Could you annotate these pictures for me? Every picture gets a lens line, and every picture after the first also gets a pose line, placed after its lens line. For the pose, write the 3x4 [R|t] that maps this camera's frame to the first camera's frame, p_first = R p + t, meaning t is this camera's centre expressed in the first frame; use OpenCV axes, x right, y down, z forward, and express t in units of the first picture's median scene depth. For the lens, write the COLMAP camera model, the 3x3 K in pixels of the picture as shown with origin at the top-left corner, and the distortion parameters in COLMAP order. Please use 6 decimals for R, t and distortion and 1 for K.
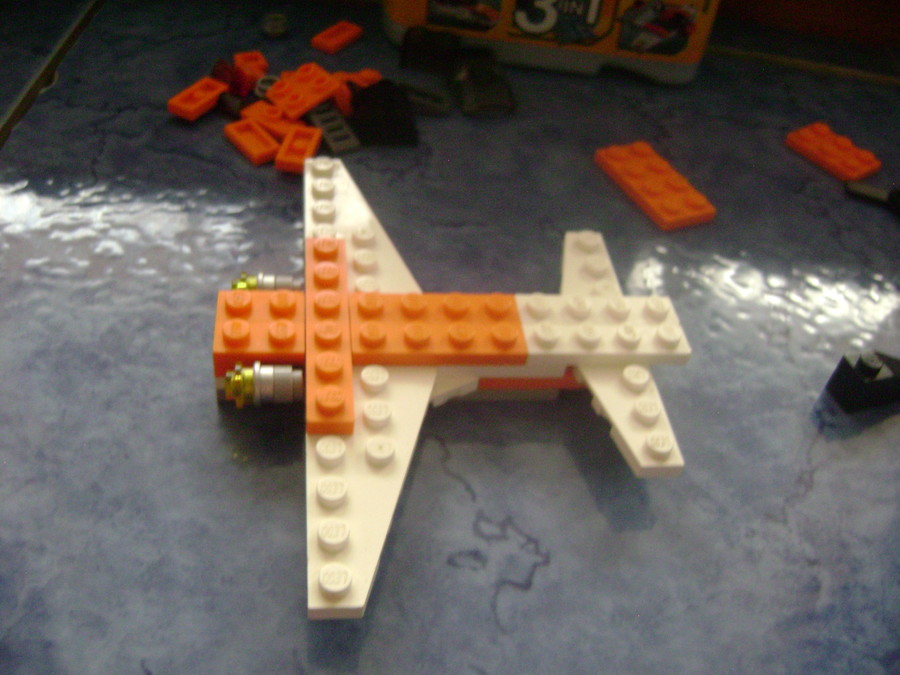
lens RADIAL K [[916.4, 0, 450.1], [0, 916.4, 332.4], [0, 0, 1]] dist [-0.139503, 0.000000]
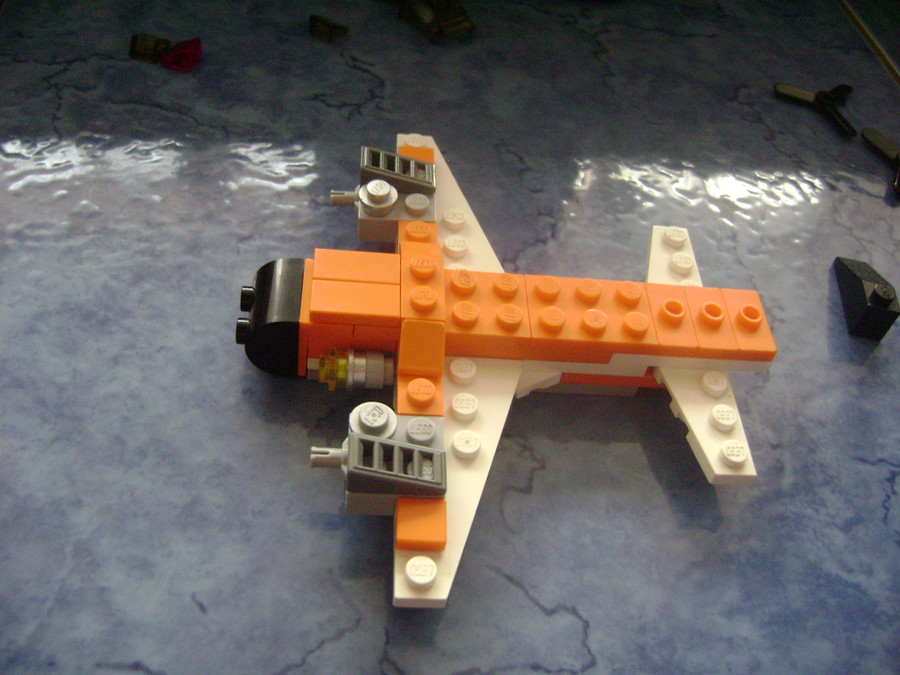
lens RADIAL K [[916.4, 0, 449.2], [0, 916.4, 337.3], [0, 0, 1]] dist [-0.139503, 0.000000]
pose [[0.993299, -0.083732, 0.079657, -0.076031], [0.074495, 0.990844, 0.112602, -0.034095], [-0.088356, -0.105913, 0.990442, -0.069473]]
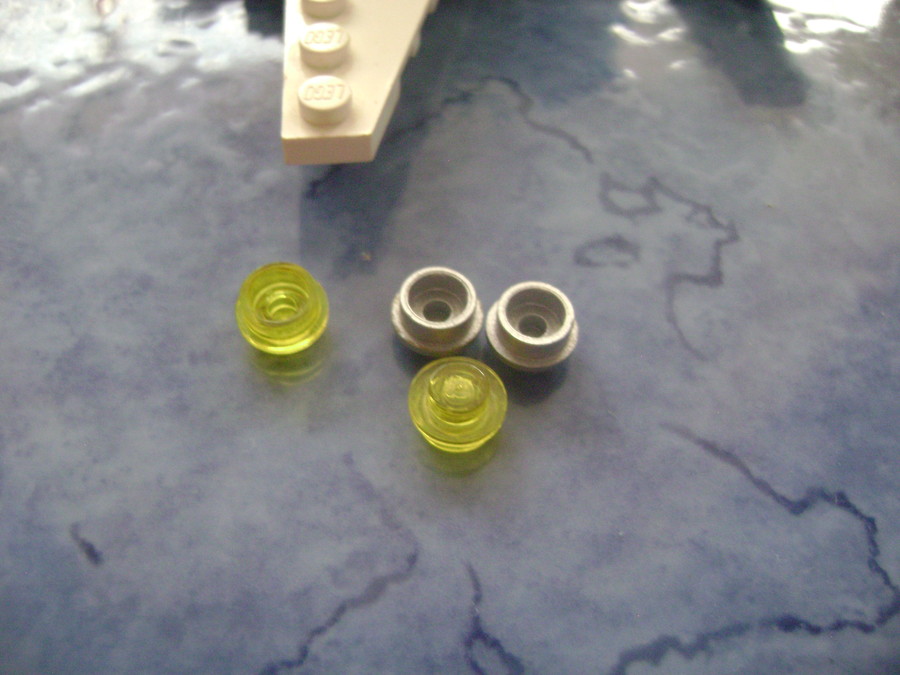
lens RADIAL K [[916.4, 0, 454.6], [0, 916.4, 330.5], [0, 0, 1]] dist [-0.139503, 0.000000]
pose [[0.985236, -0.170259, 0.017918, -0.087683], [0.162017, 0.961089, 0.223737, 0.139004], [-0.055314, -0.217531, 0.974485, 0.390037]]
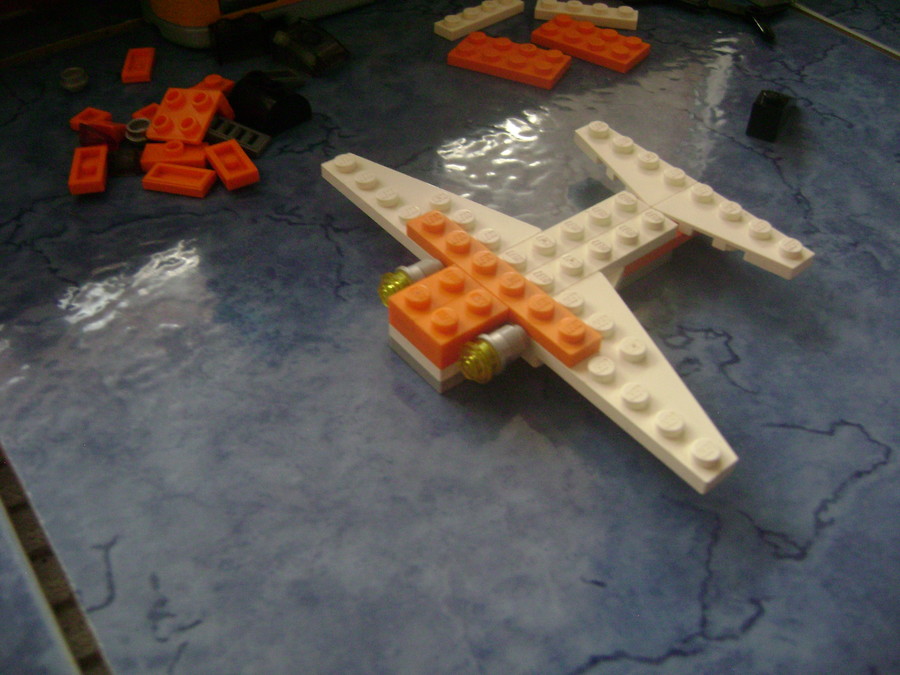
lens RADIAL K [[916.4, 0, 446.3], [0, 916.4, 335.6], [0, 0, 1]] dist [-0.139503, 0.000000]
pose [[0.795164, -0.499017, 0.344524, -0.565948], [0.479200, 0.865262, 0.147272, -0.101274], [-0.371595, 0.047991, 0.927154, 0.016538]]
